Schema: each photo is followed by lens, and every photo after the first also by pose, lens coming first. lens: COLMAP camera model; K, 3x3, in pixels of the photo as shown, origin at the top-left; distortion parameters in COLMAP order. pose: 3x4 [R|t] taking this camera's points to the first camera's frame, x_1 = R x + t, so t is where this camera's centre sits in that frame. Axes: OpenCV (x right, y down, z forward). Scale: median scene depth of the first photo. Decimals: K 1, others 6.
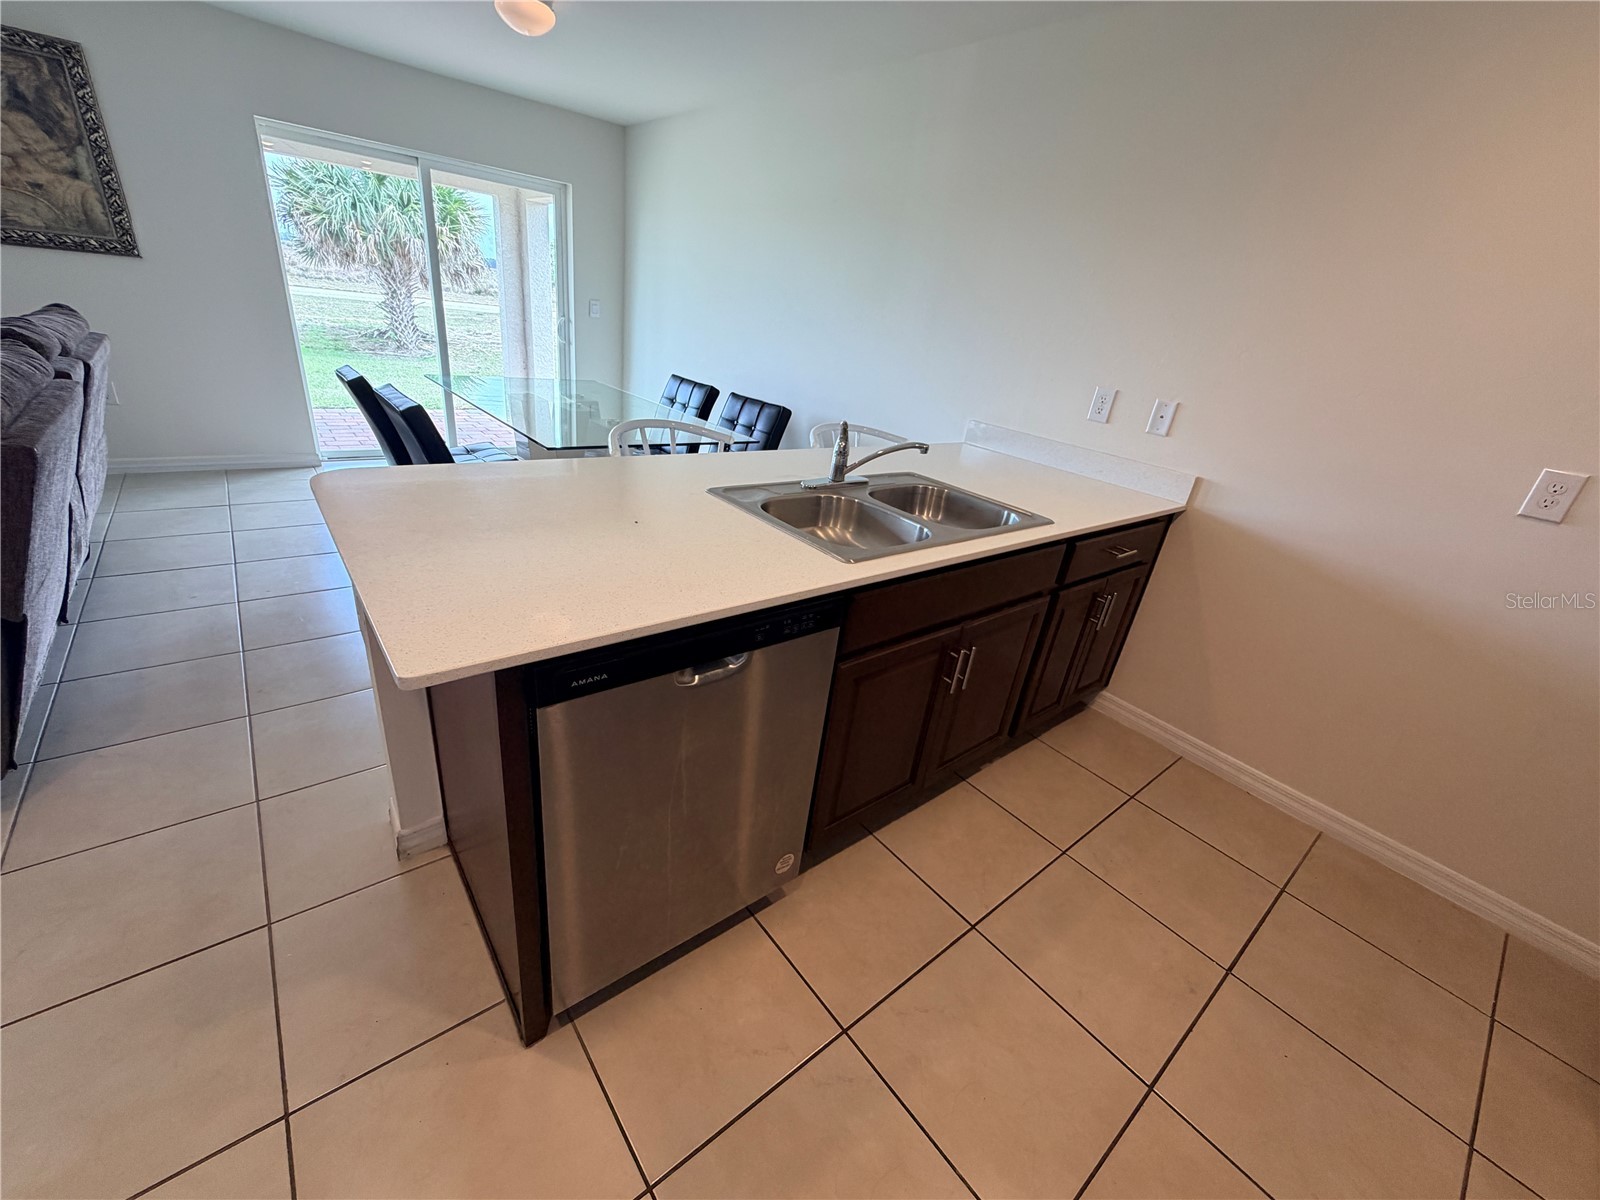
lens RADIAL K [[640.9, 0, 800.0], [0, 640.9, 600.0], [0, 0, 1]] dist [-0.002148, 0.000052]
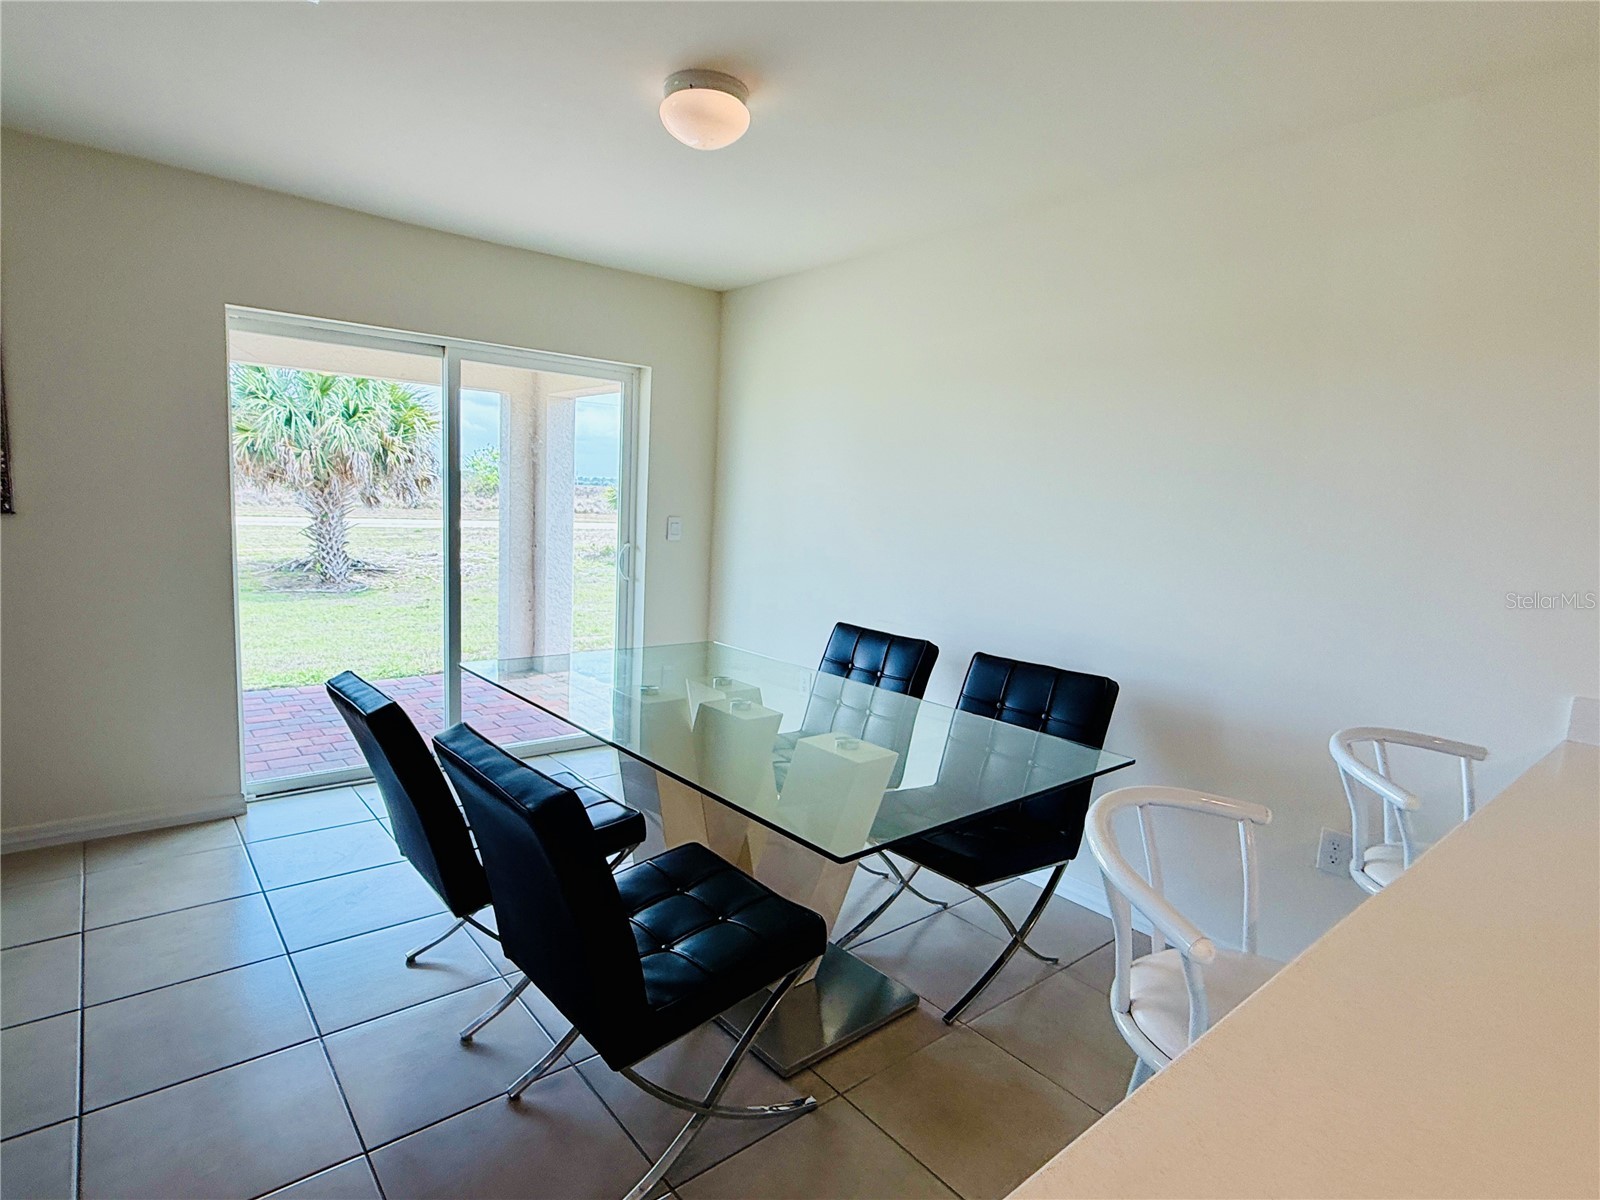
lens RADIAL K [[844.3, 0, 800.0], [0, 844.3, 600.0], [0, 0, 1]] dist [0.001029, -0.000049]
pose [[0.997369, -0.072482, -0.001094, -0.070379], [0.068874, 0.952216, -0.297558, -0.040699], [0.022609, 0.296700, 0.954703, 0.066554]]
